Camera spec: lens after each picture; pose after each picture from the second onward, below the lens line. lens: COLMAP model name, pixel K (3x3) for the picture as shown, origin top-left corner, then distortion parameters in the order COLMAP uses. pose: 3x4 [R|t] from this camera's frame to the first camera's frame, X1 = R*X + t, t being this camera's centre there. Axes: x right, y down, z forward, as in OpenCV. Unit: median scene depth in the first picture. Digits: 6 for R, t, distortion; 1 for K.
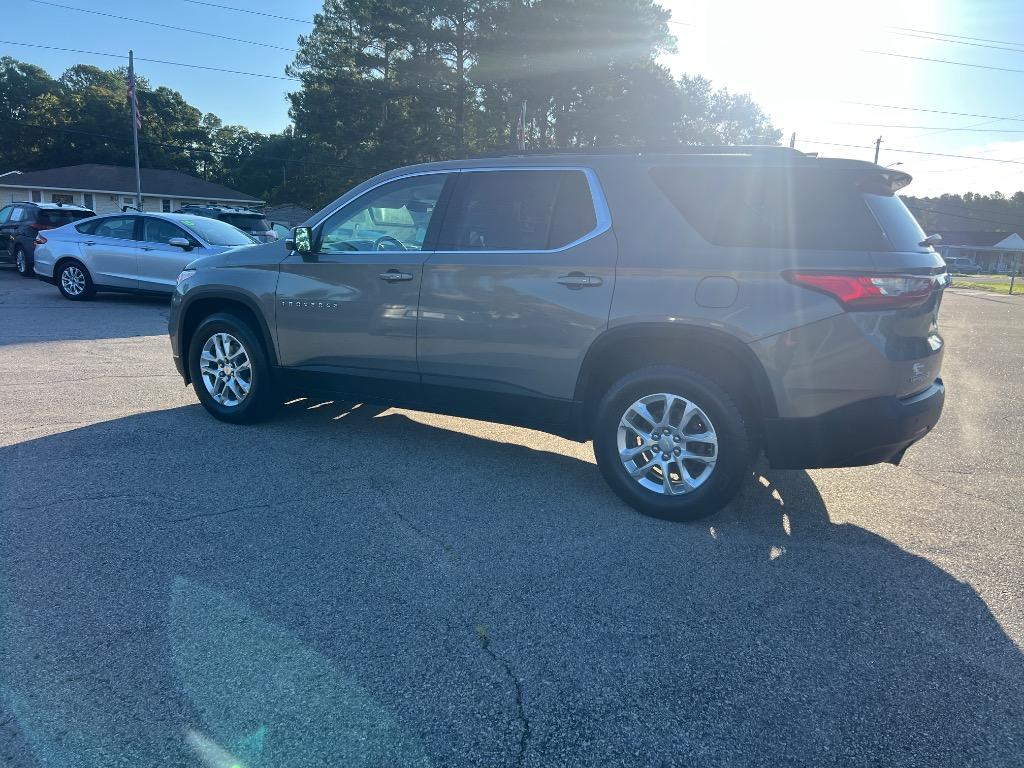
lens RADIAL K [[781.3, 0, 516.9], [0, 781.3, 393.7], [0, 0, 1]] dist [0.053426, -0.053603]
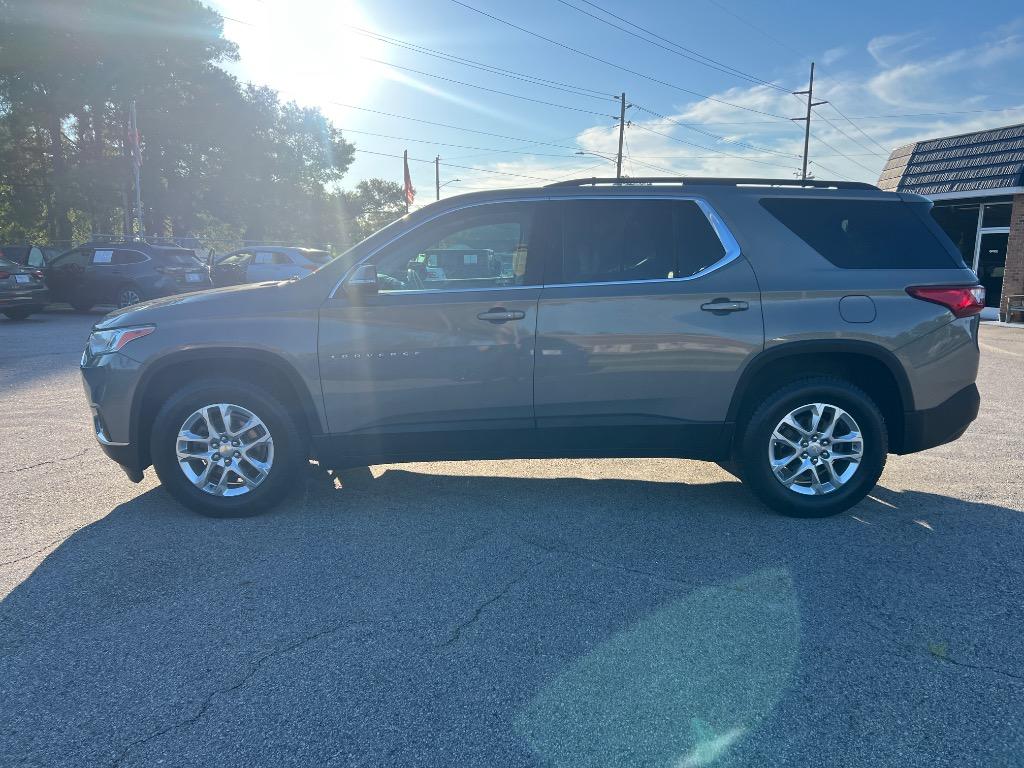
lens RADIAL K [[781.3, 0, 512.3], [0, 781.3, 389.9], [0, 0, 1]] dist [0.053426, -0.053603]
pose [[0.851323, -0.120892, 0.510523, -0.527675], [0.129754, 0.991376, 0.018387, -0.068202], [-0.508343, 0.050589, 0.859668, 0.193278]]
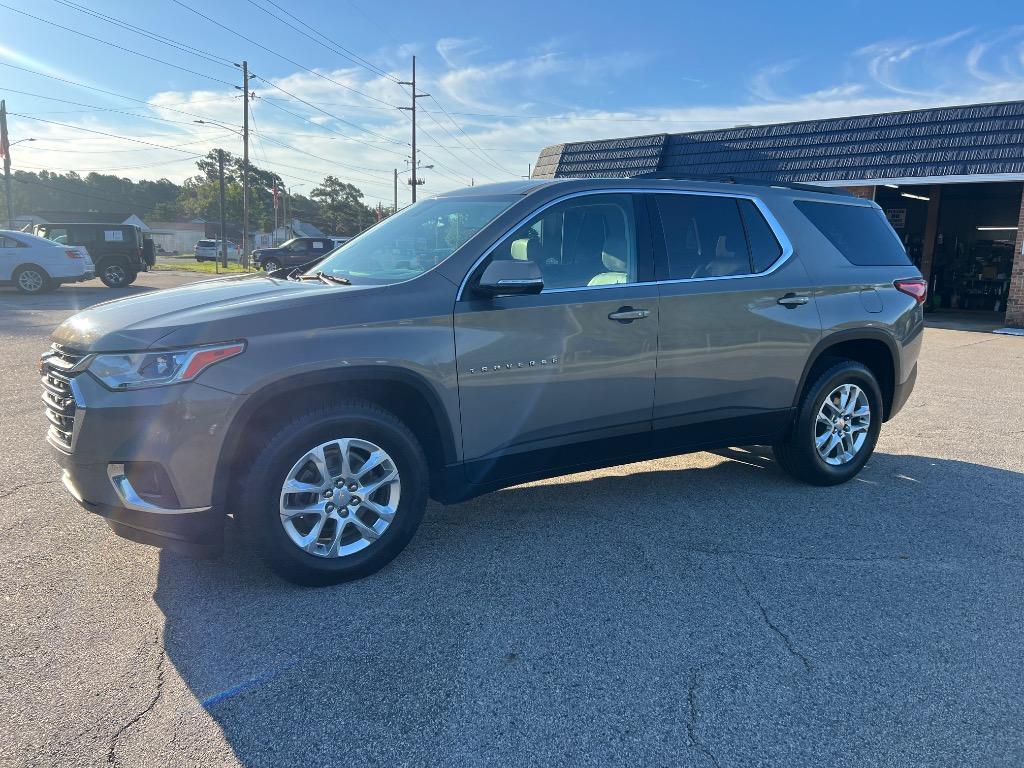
lens RADIAL K [[781.3, 0, 512.1], [0, 781.3, 386.3], [0, 0, 1]] dist [0.053426, -0.053603]
pose [[0.493740, -0.182416, 0.850262, -0.817604], [0.167257, 0.979416, 0.113001, -0.163591], [-0.853373, 0.086419, 0.514087, 0.583272]]
